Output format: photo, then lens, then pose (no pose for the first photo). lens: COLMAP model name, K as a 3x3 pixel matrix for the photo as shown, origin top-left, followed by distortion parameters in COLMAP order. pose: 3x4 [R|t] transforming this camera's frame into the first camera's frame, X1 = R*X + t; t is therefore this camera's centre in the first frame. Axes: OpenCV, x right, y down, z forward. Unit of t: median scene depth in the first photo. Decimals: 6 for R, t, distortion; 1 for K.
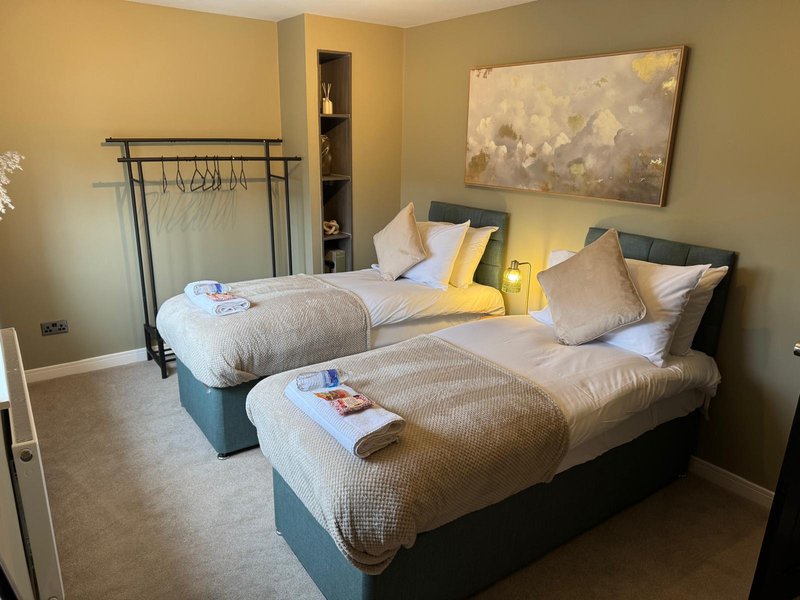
lens RADIAL K [[565.8, 0, 400.0], [0, 565.8, 300.0], [0, 0, 1]] dist [0.041882, -0.134454]
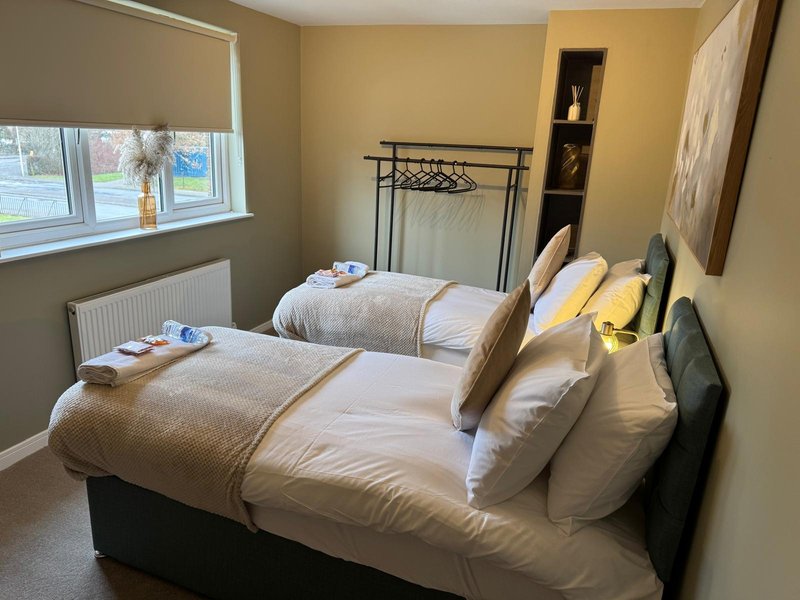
lens RADIAL K [[562.1, 0, 400.0], [0, 562.1, 300.0], [0, 0, 1]] dist [0.067540, -0.129078]
pose [[0.553253, 0.240229, -0.797622, 0.557450], [-0.267367, 0.958063, 0.103098, -0.090020], [0.788939, 0.156219, 0.594281, 0.347898]]
